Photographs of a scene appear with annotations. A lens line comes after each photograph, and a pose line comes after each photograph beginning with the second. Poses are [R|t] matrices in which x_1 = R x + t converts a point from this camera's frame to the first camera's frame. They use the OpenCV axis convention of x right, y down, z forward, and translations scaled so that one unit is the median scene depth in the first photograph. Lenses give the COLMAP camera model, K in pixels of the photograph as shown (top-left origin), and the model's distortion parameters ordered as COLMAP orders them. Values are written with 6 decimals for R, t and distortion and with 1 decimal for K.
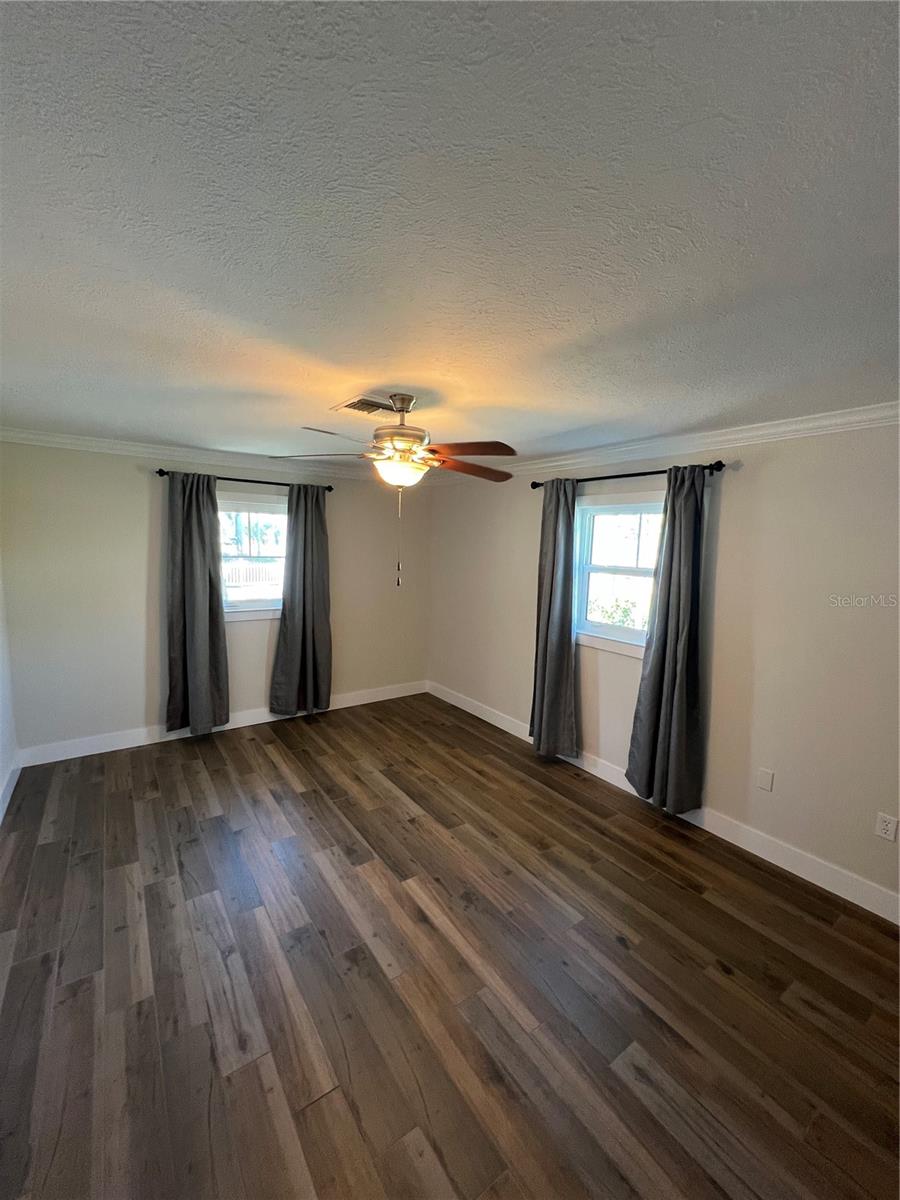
lens RADIAL K [[480.3, 0, 448.0], [0, 480.3, 600.2], [0, 0, 1]] dist [-0.002087, 0.000216]
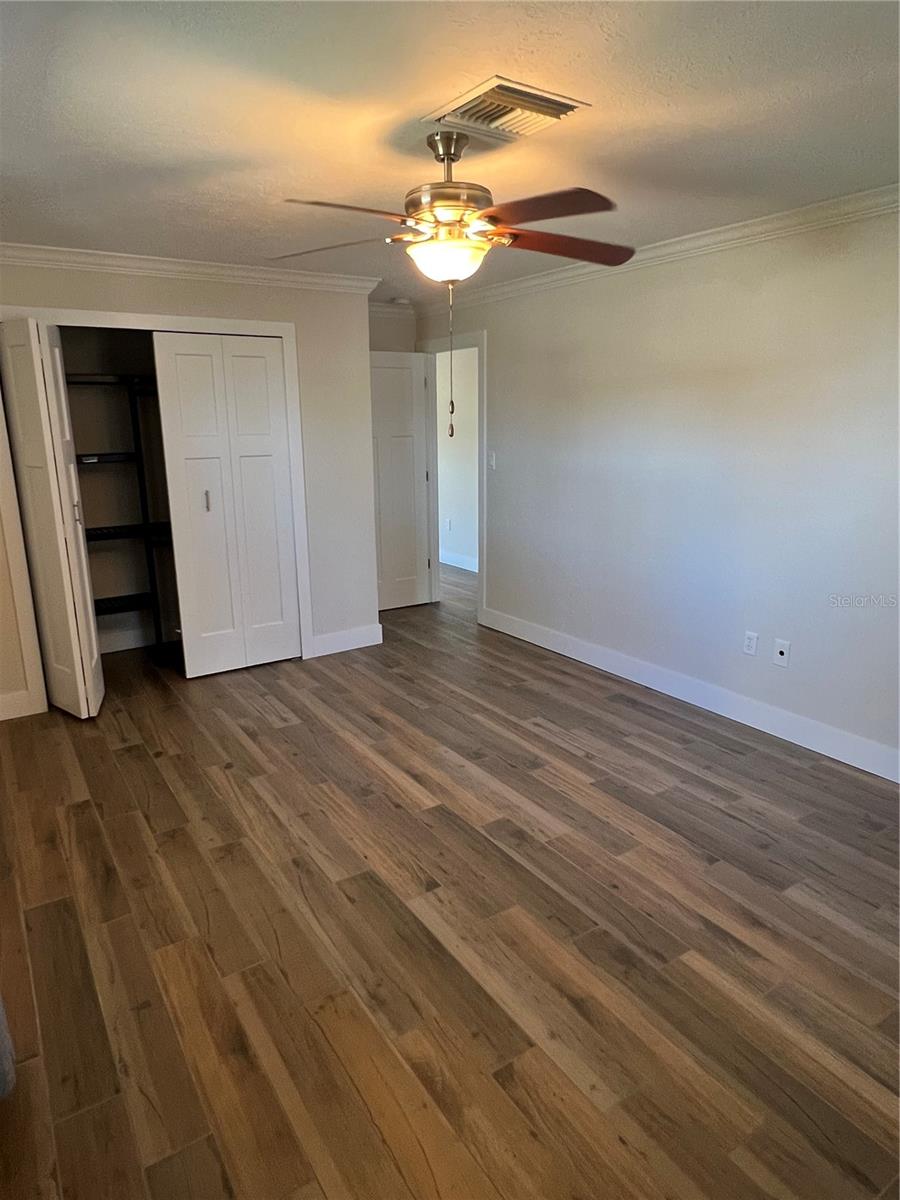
lens RADIAL K [[735.2, 0, 440.0], [0, 735.2, 602.4], [0, 0, 1]] dist [-0.000577, -0.002249]
pose [[-0.998944, -0.026646, 0.037425, -0.132496], [-0.011484, 0.933588, 0.358164, -0.183538], [-0.044483, 0.357356, -0.932908, 2.060366]]
